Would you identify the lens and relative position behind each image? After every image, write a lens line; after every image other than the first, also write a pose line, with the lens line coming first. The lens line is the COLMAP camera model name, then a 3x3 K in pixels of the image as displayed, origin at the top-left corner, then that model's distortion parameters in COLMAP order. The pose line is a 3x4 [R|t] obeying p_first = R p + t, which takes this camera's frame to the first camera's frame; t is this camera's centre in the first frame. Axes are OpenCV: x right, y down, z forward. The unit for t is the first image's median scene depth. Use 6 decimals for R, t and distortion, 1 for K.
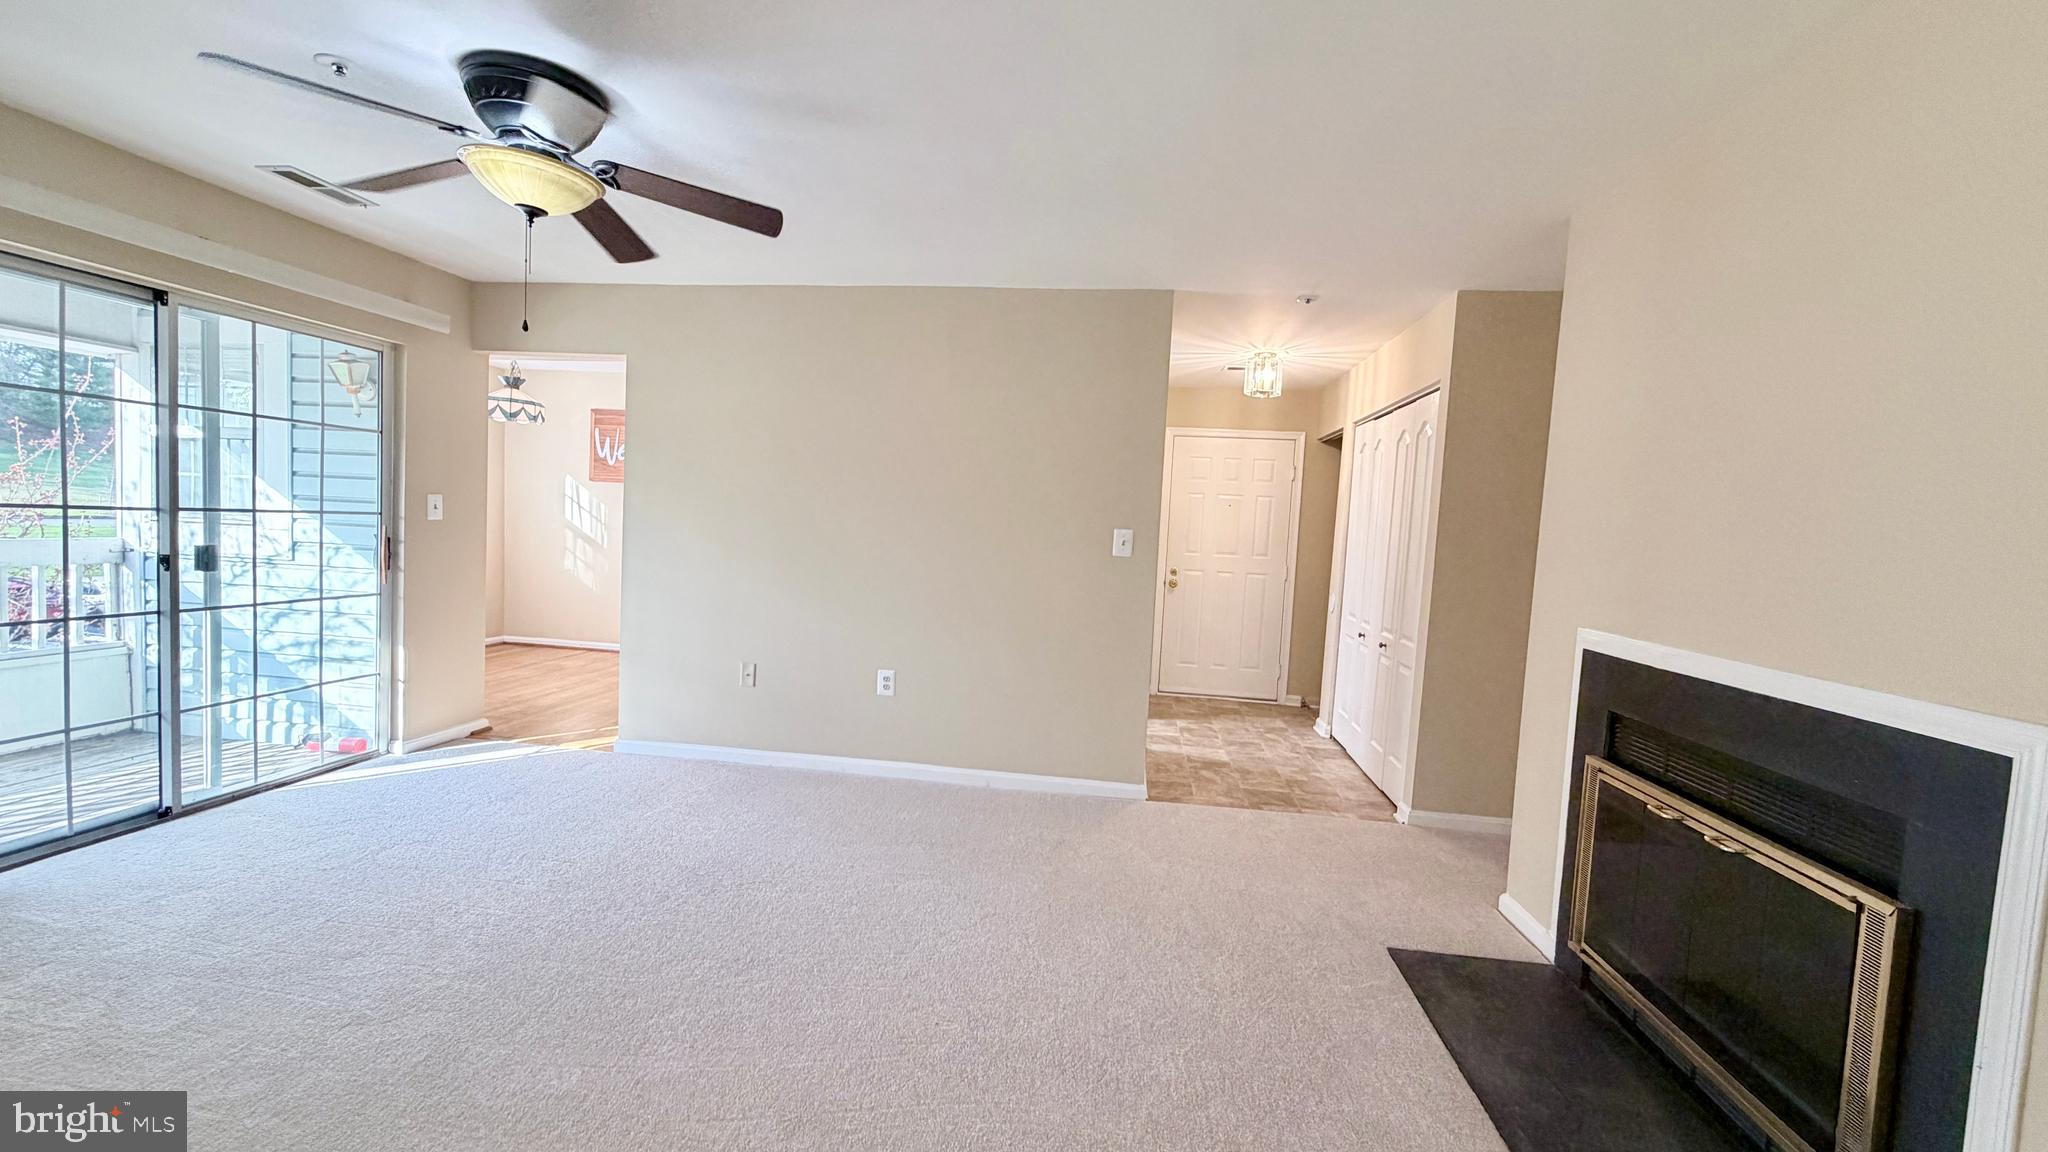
lens RADIAL K [[848.3, 0, 1024.0], [0, 848.3, 576.0], [0, 0, 1]] dist [-0.001733, -0.000425]
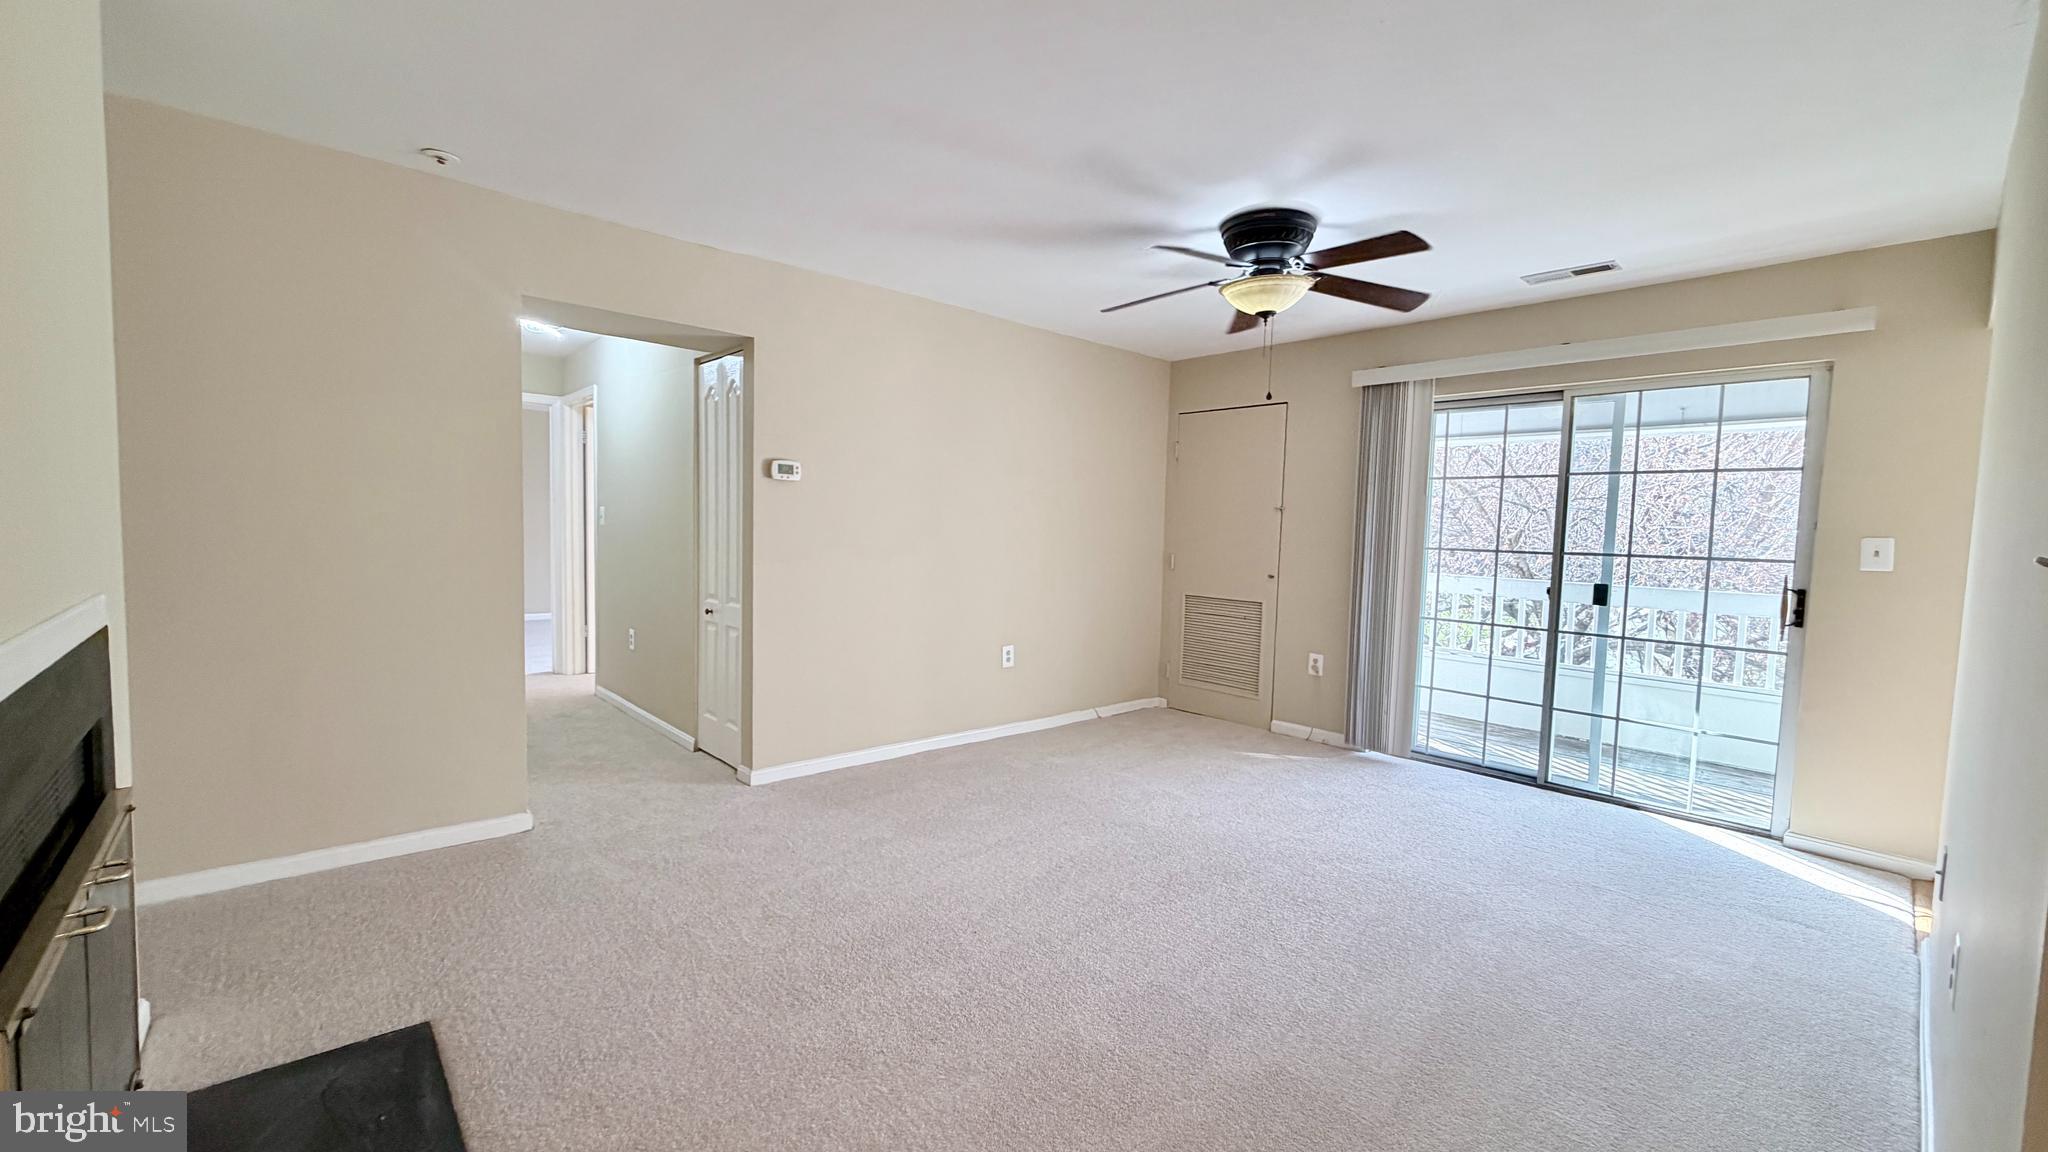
lens RADIAL K [[808.6, 0, 1024.0], [0, 808.6, 576.0], [0, 0, 1]] dist [0.000954, 0.000094]
pose [[-0.634071, -0.023310, -0.772923, 0.394731], [-0.106764, 0.992612, 0.057649, -0.022904], [0.765869, 0.119074, -0.631875, 0.941697]]
